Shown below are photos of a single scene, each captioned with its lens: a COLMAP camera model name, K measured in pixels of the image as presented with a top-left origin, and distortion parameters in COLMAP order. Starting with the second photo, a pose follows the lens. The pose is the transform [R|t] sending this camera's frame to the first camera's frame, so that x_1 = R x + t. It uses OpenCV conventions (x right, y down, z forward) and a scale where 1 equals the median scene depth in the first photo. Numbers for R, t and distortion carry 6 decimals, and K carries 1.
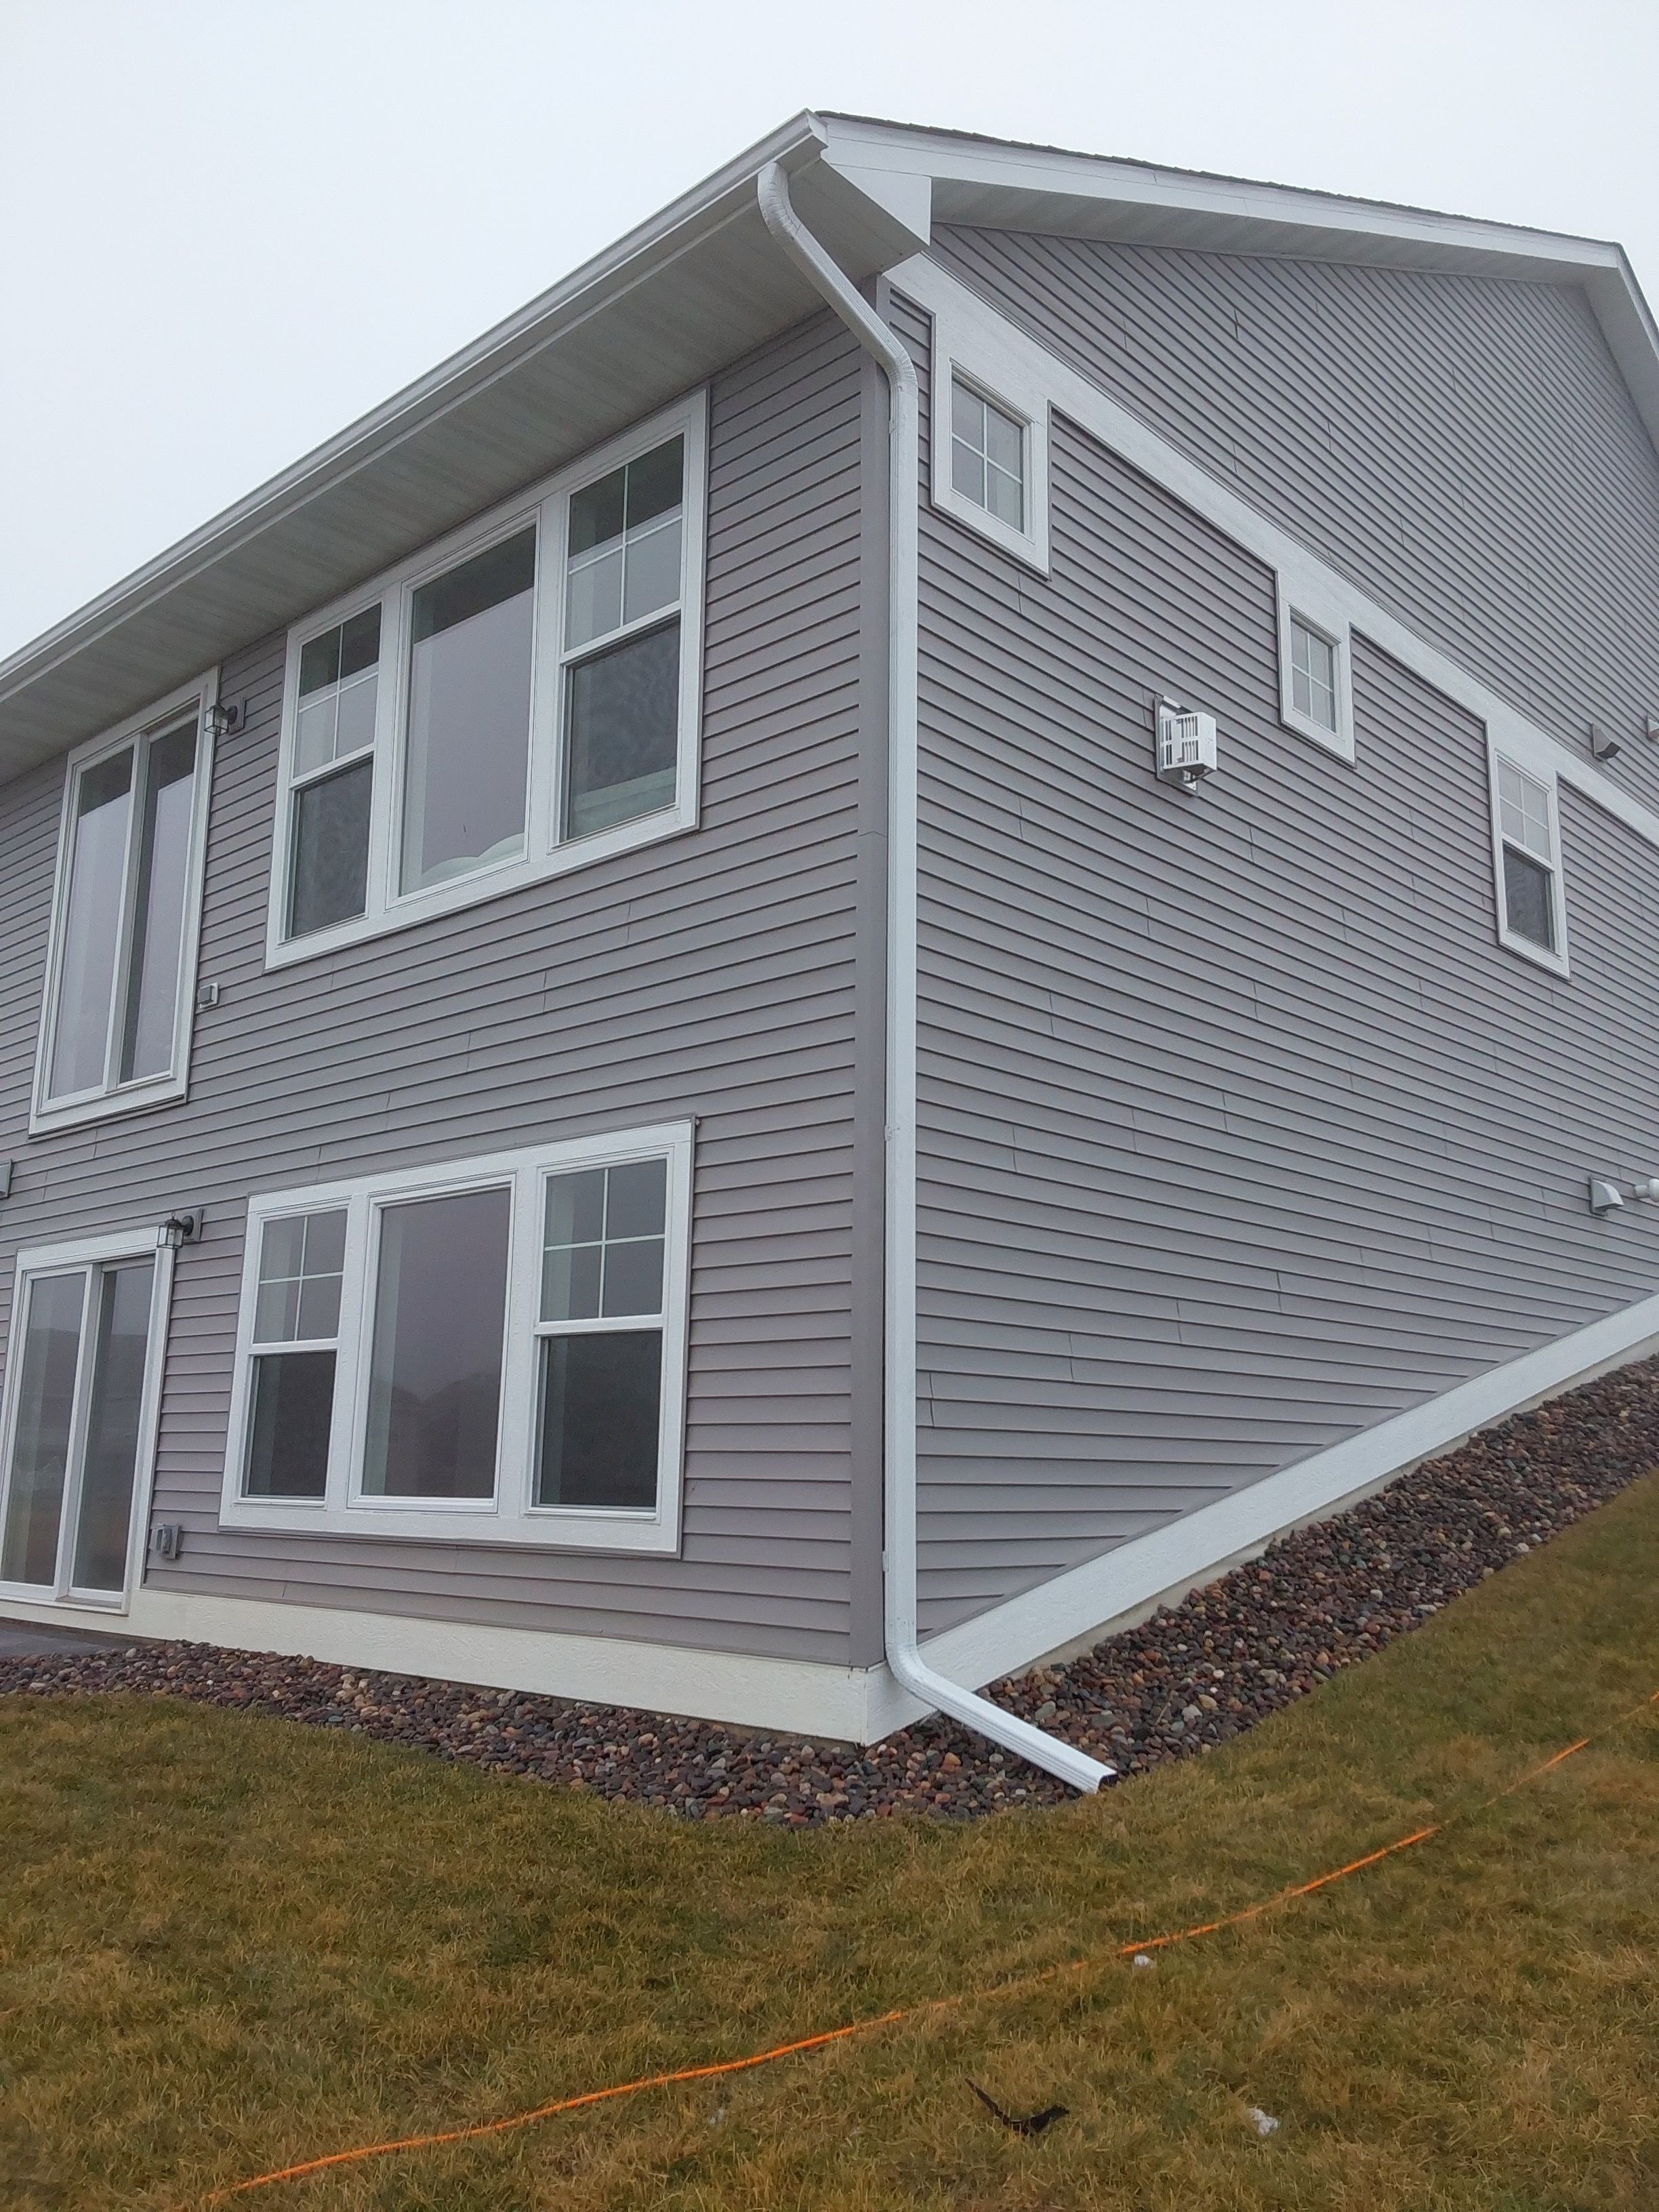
lens RADIAL K [[1727.1, 0, 829.5], [0, 1727.1, 1106.0], [0, 0, 1]] dist [0.223814, -0.398224]
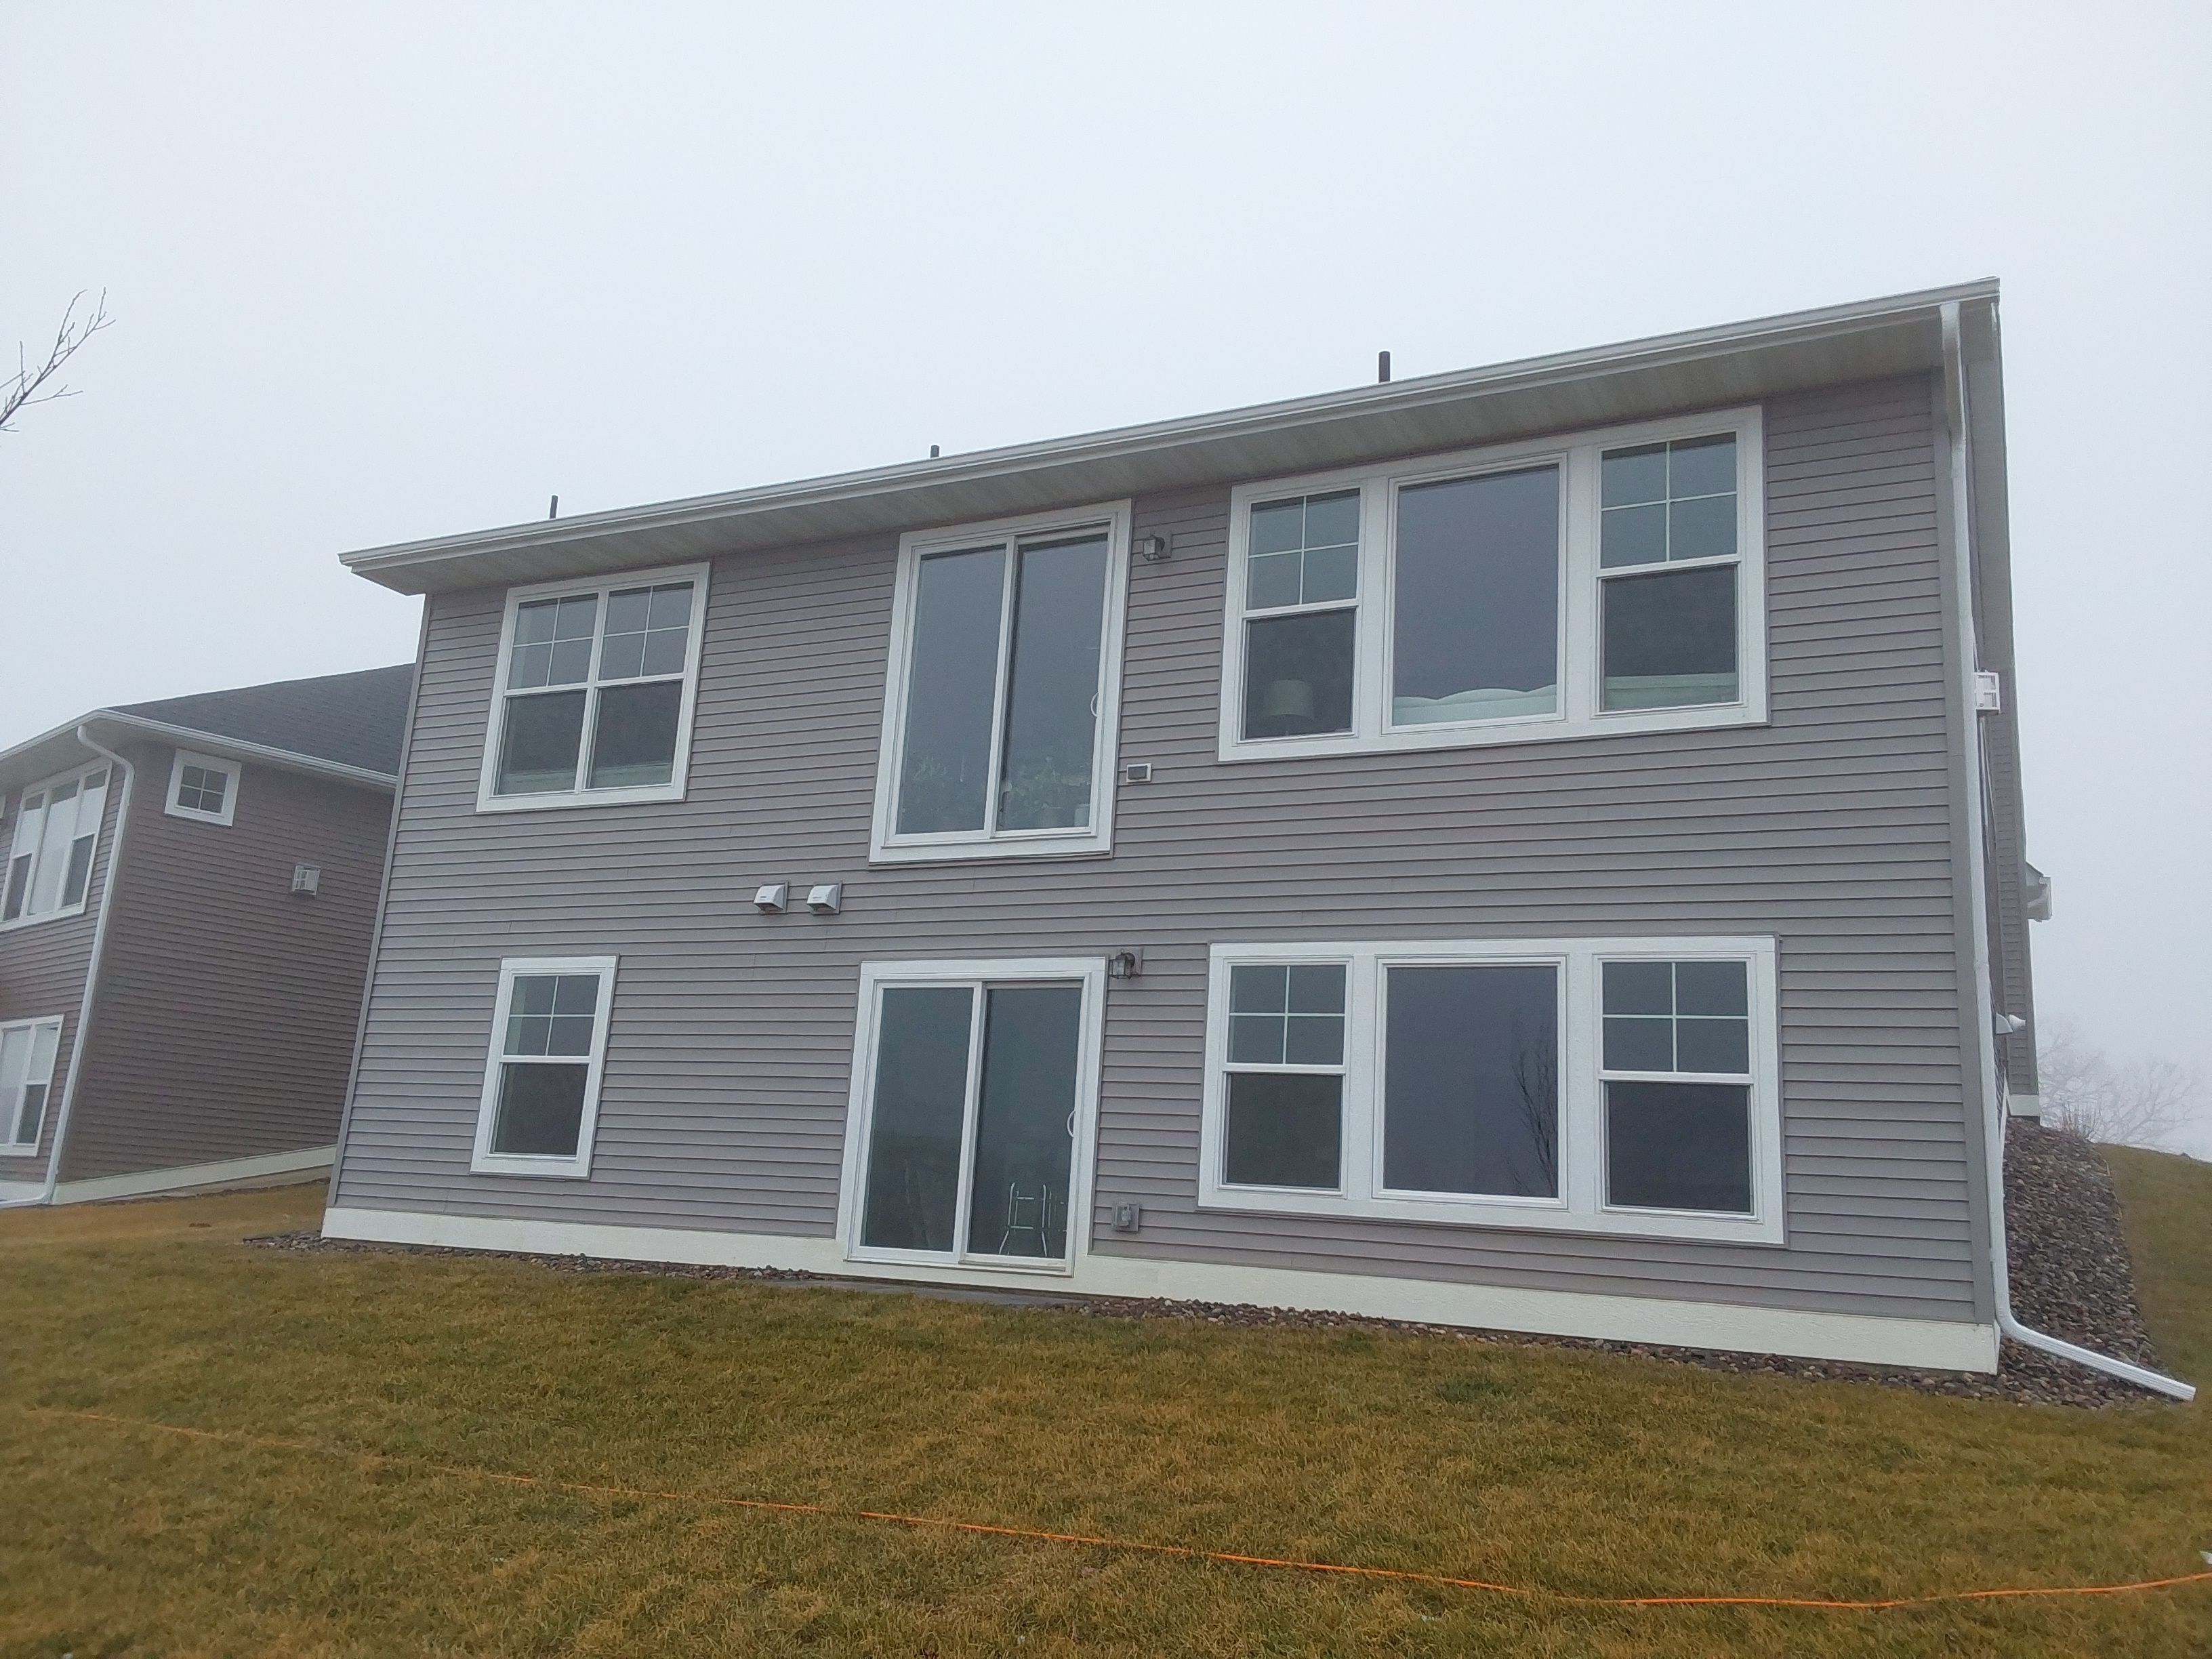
lens RADIAL K [[1787.9, 0, 1106.0], [0, 1787.9, 829.5], [0, 0, 1]] dist [0.121563, -0.176189]
pose [[0.963361, 0.106484, 0.246163, -0.775925], [-0.102865, 0.994314, -0.027552, 0.014788], [-0.247697, 0.001221, 0.968837, -0.219114]]
